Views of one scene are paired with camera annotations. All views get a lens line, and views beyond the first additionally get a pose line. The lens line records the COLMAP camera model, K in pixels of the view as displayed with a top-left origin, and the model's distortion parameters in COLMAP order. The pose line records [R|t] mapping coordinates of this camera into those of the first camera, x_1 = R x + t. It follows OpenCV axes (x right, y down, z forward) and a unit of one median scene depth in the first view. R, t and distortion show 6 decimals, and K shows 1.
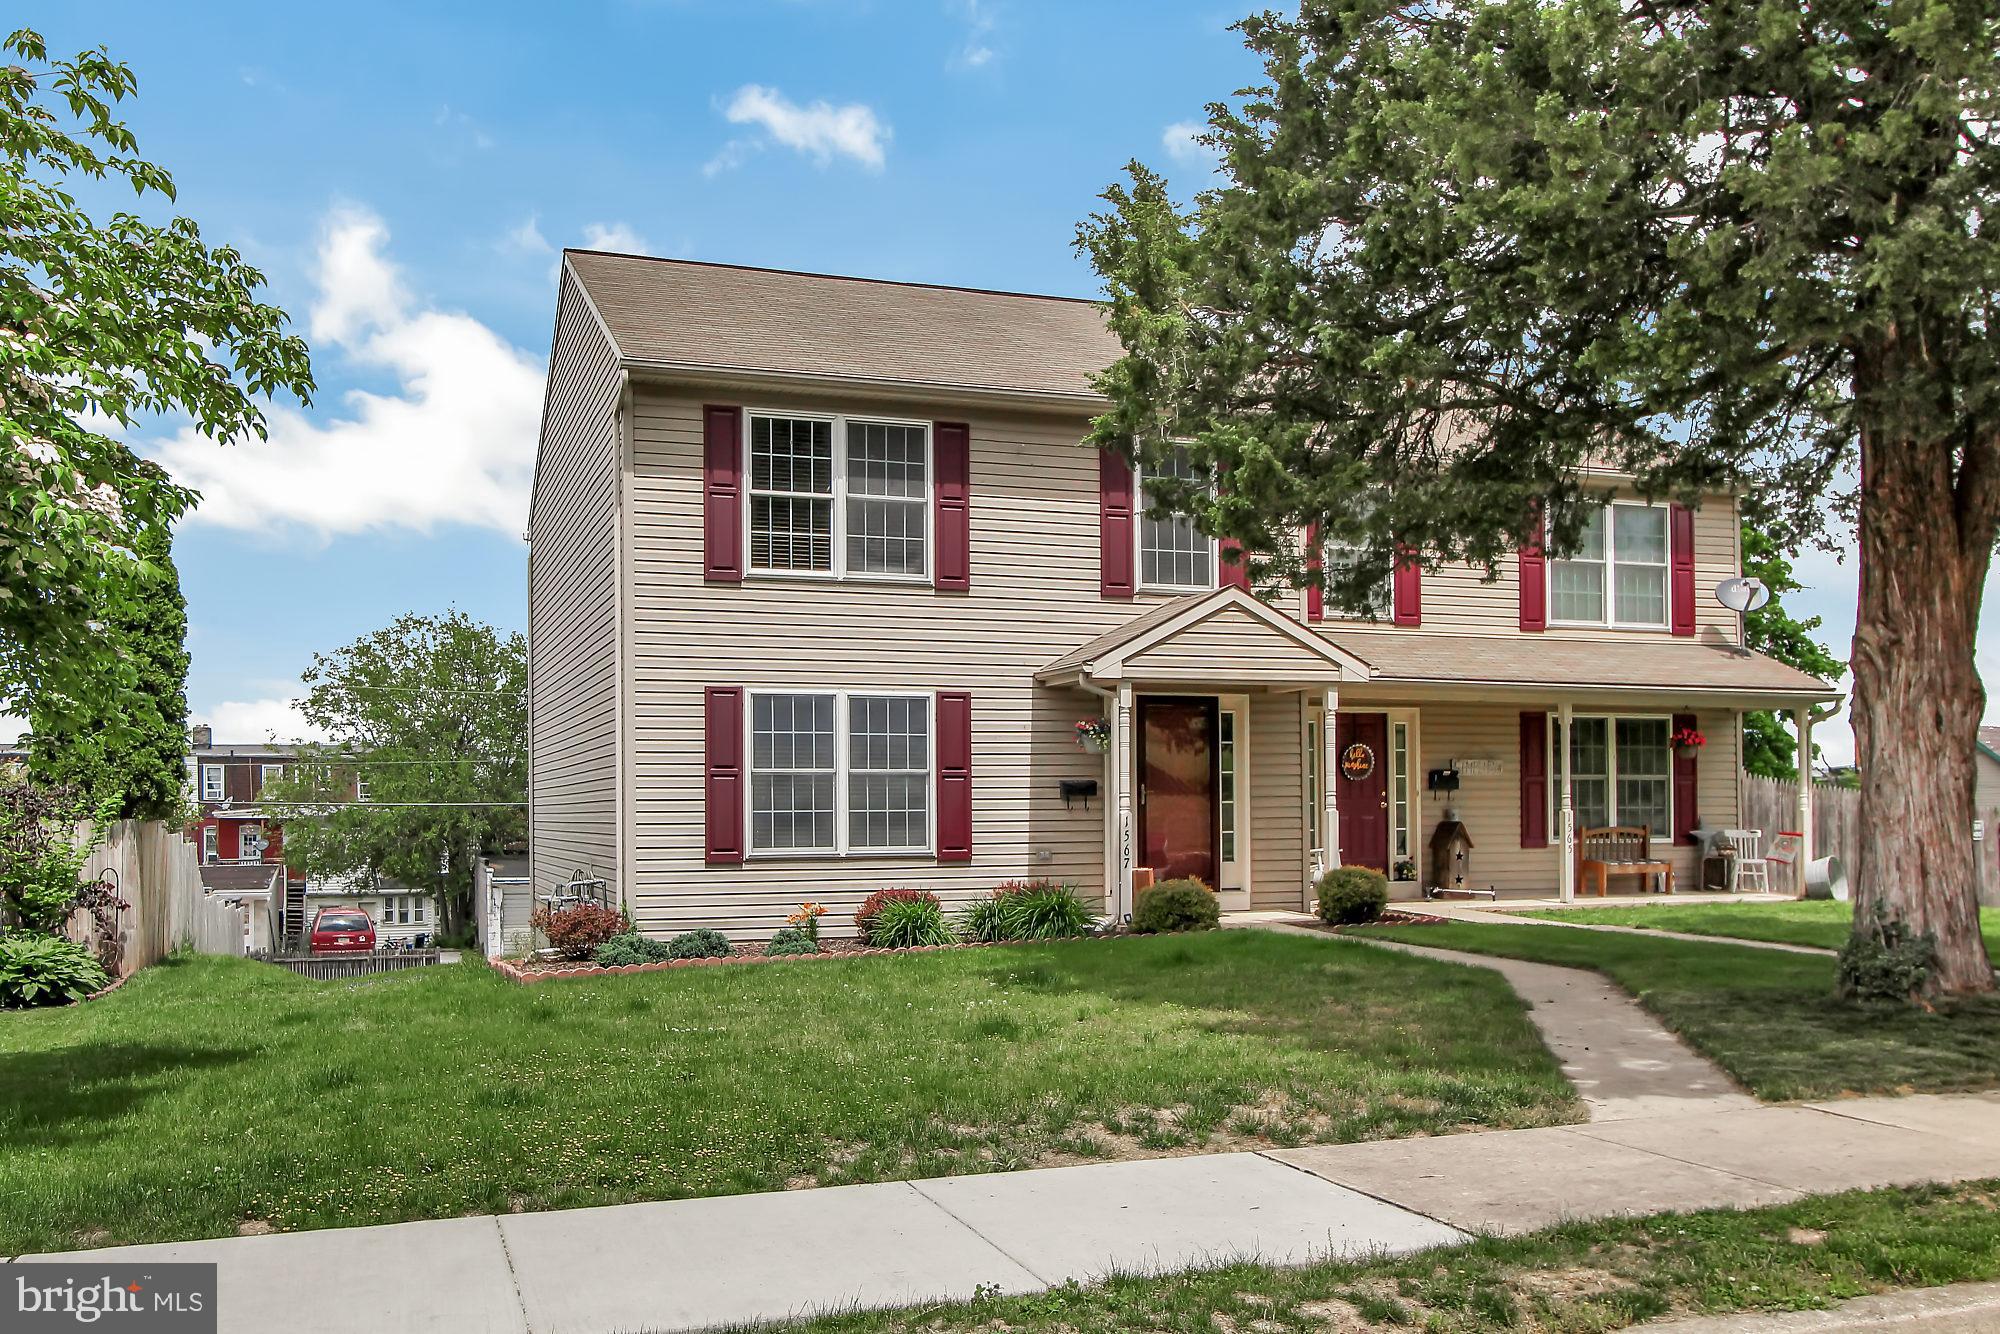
lens RADIAL K [[1640.0, 0, 995.4], [0, 1640.0, 805.6], [0, 0, 1]] dist [-0.005938, 0.001088]
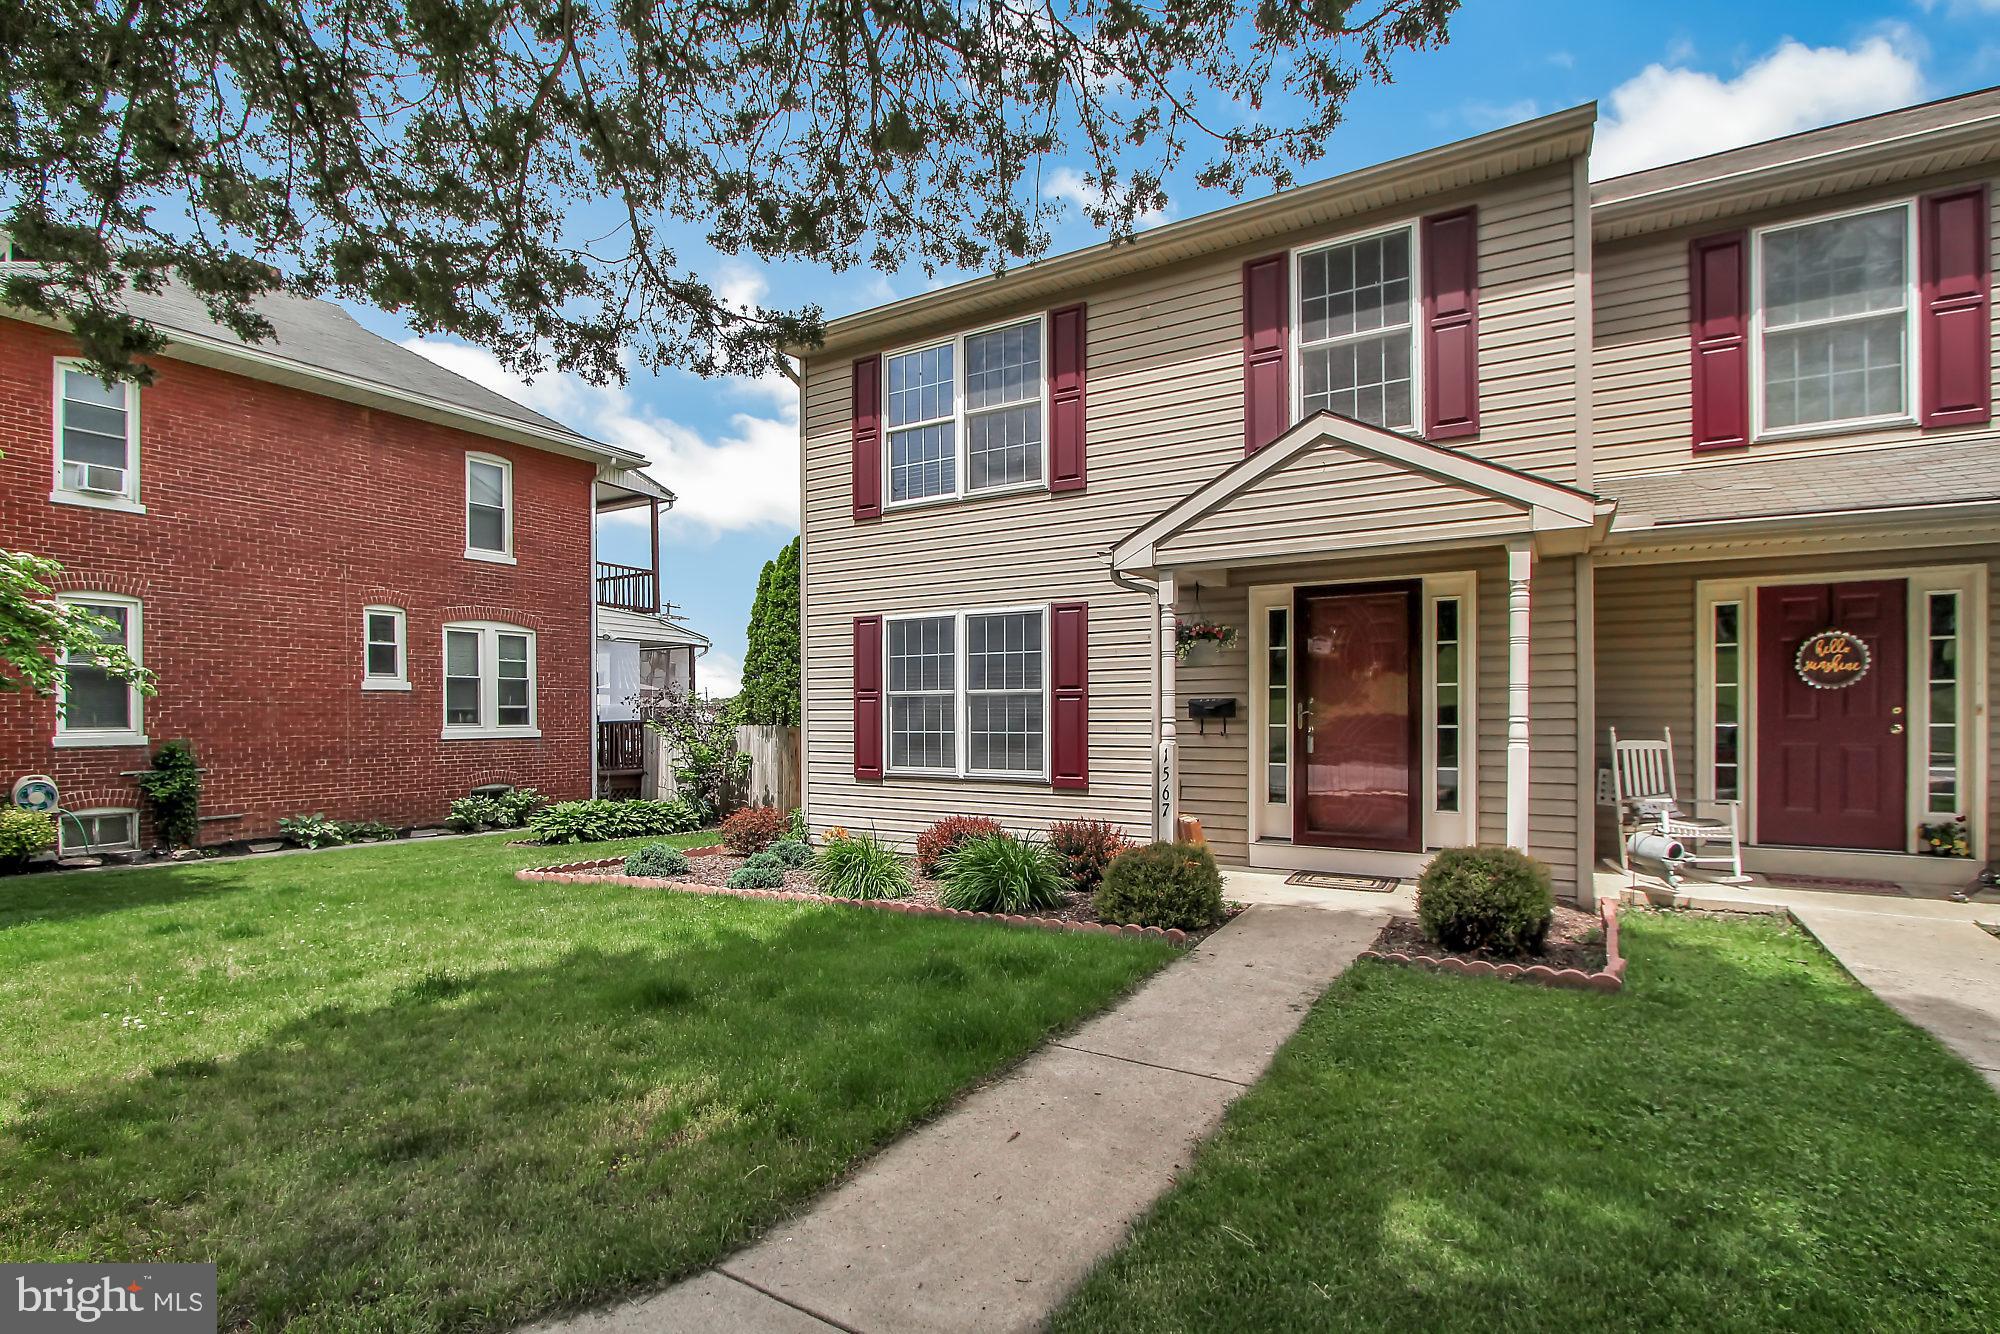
lens RADIAL K [[943.5, 0, 996.1], [0, 943.5, 719.0], [0, 0, 1]] dist [-0.029397, 0.007763]
pose [[0.636617, 0.011066, -0.771101, 0.354538], [0.005098, 0.999815, 0.018557, -0.014991], [0.771163, -0.015744, 0.636443, 0.639669]]
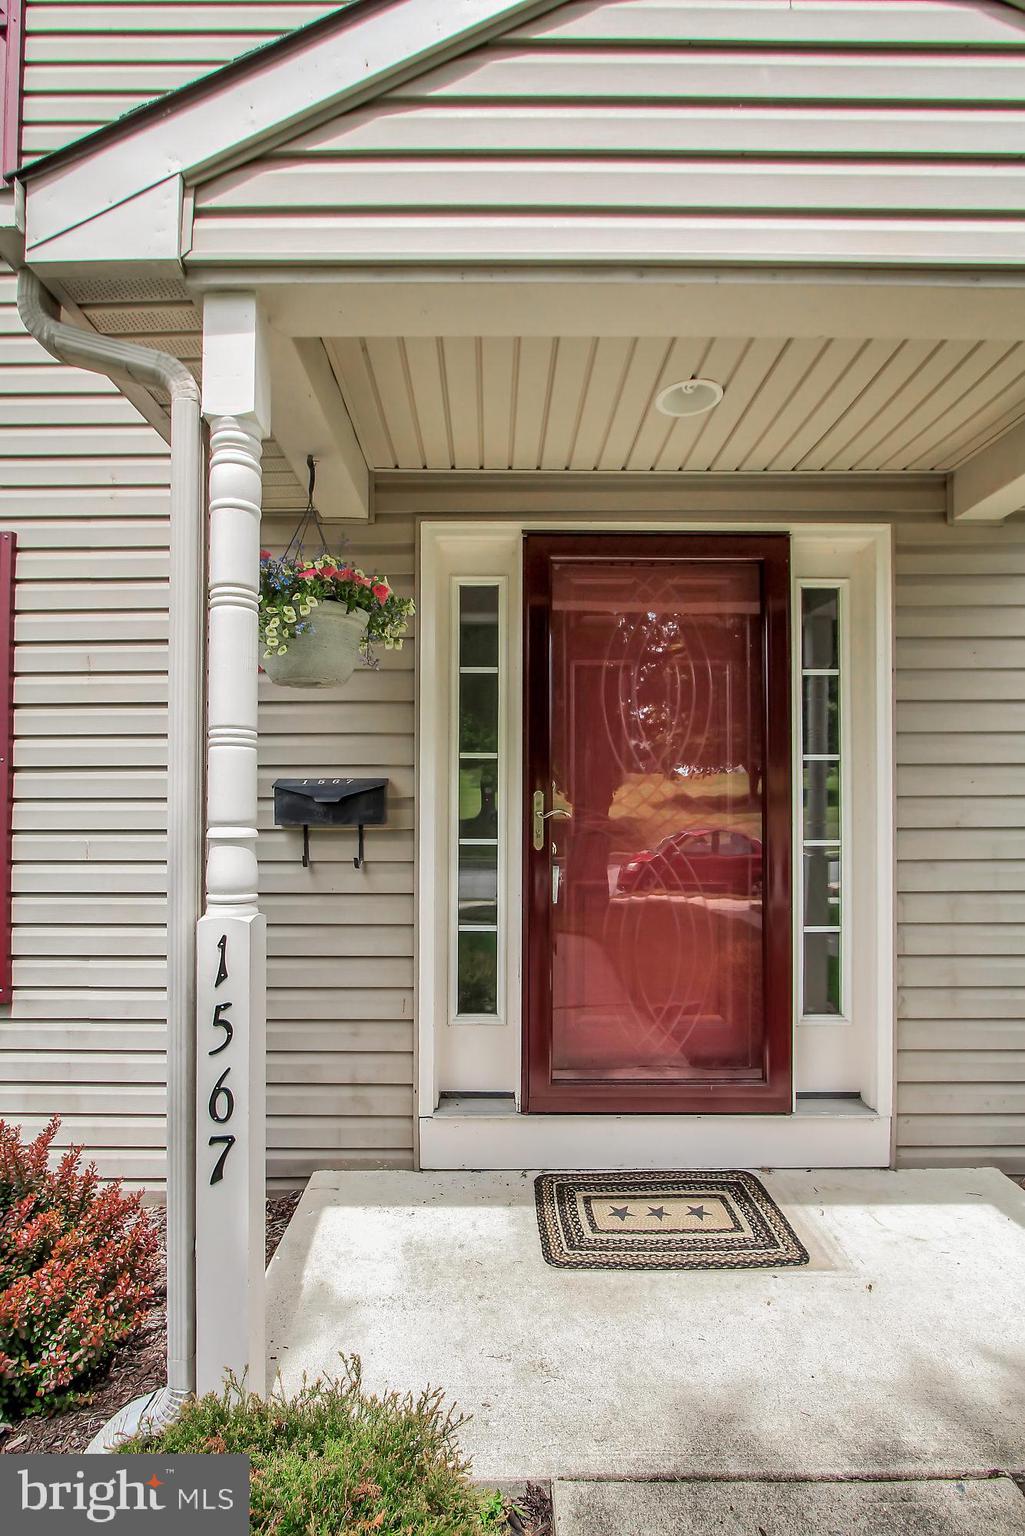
lens RADIAL K [[752.7, 0, 492.1], [0, 752.7, 812.4], [0, 0, 1]] dist [-0.015714, 0.005011]
pose [[0.941665, 0.007208, -0.336474, 0.139337], [-0.007202, 0.999973, 0.001267, -0.008975], [0.336474, 0.001230, 0.941692, 0.891451]]
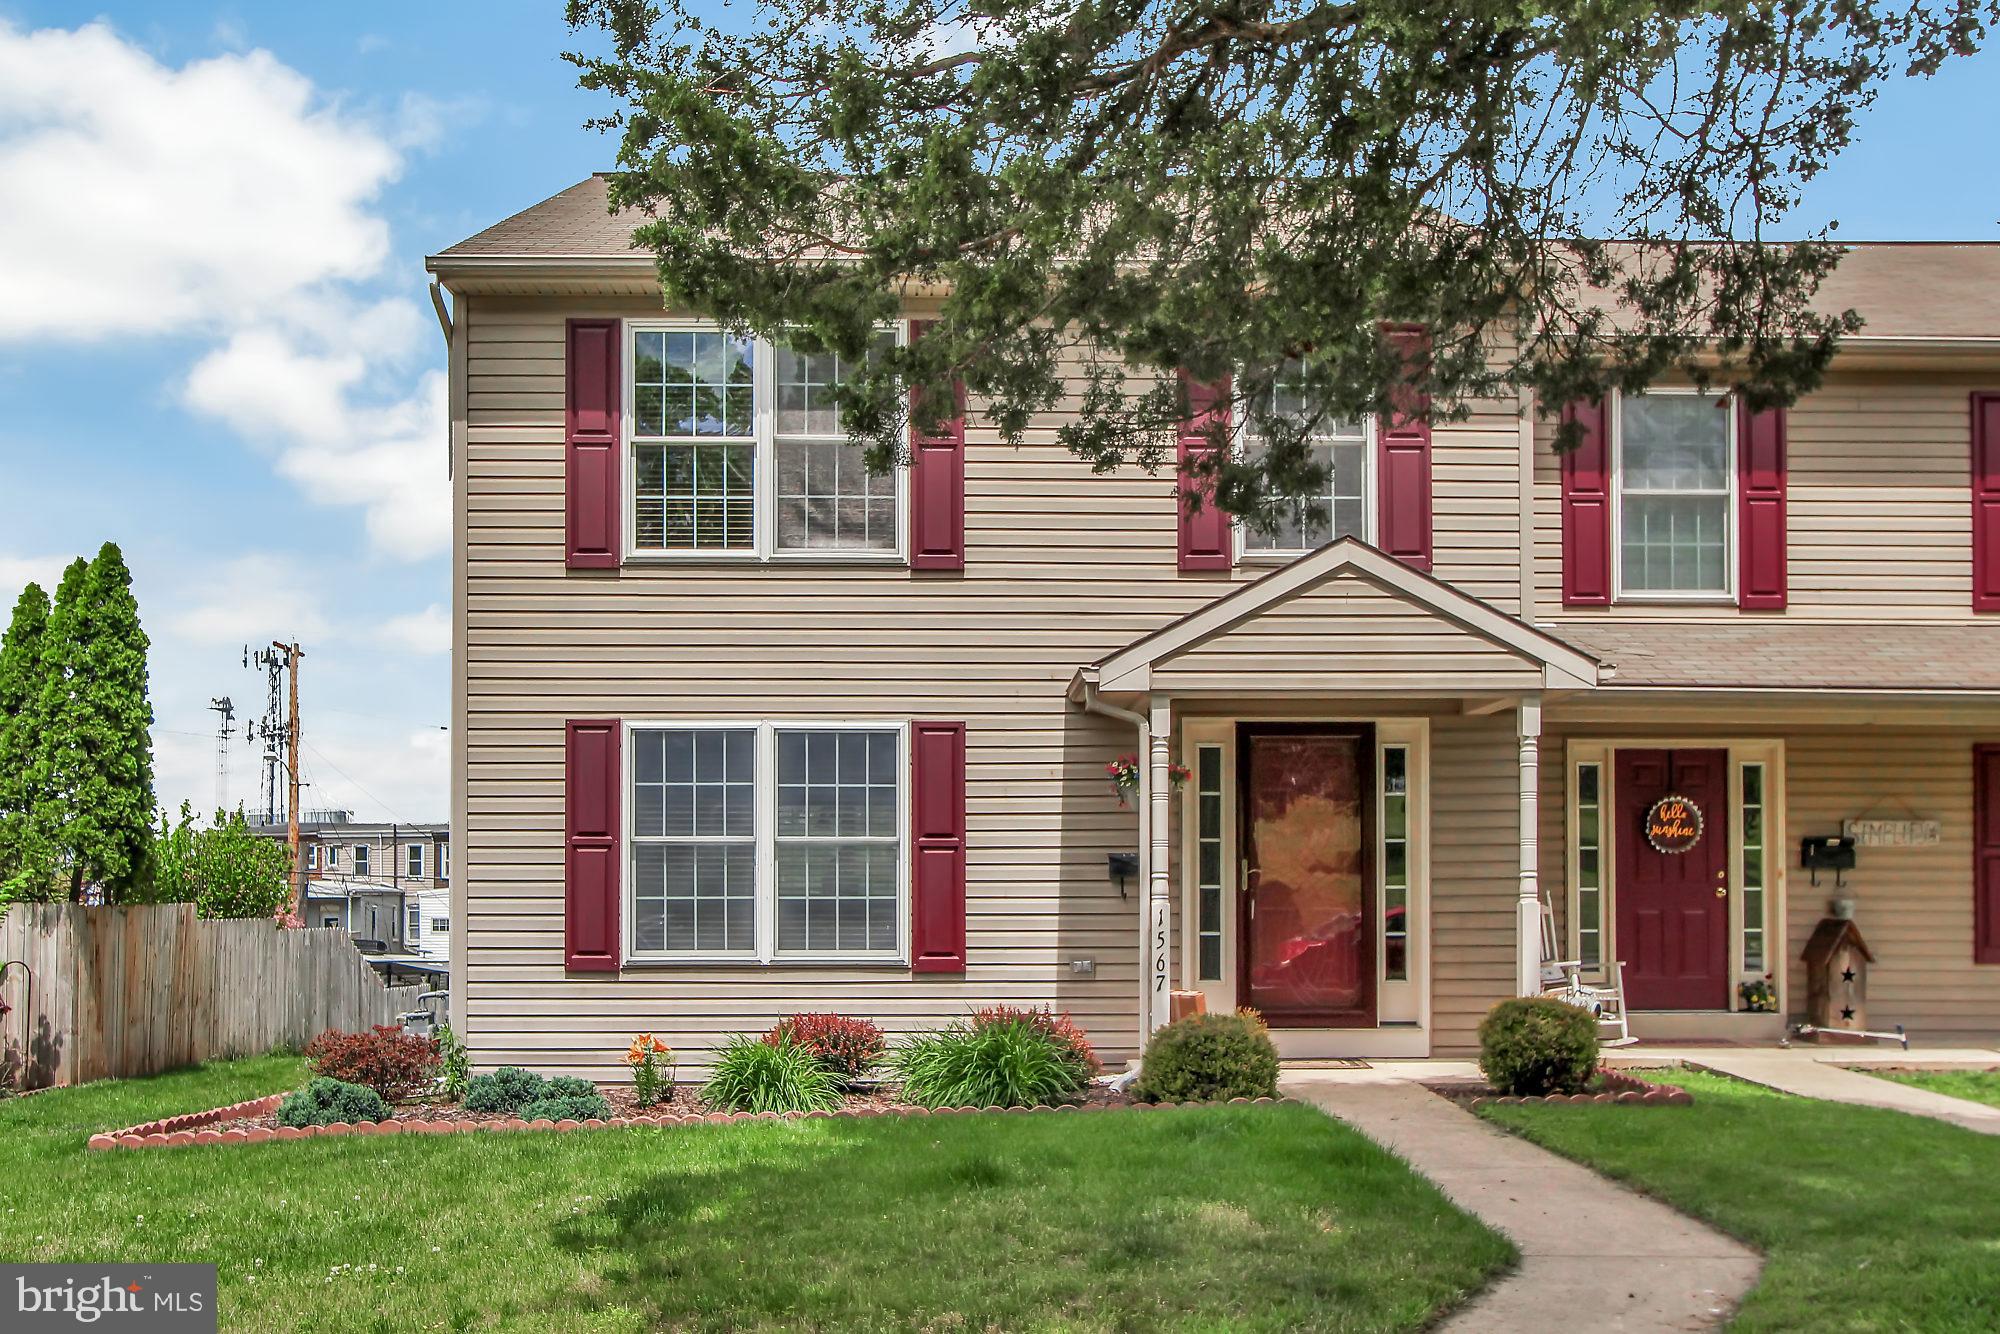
lens RADIAL K [[1760.0, 0, 1008.7], [0, 1760.0, 886.4], [0, 0, 1]] dist [0.001776, -0.005597]
pose [[0.951786, 0.004107, -0.306734, 0.225025], [-0.004365, 0.999990, -0.000155, -0.001763], [0.306730, 0.001486, 0.951795, 0.323858]]
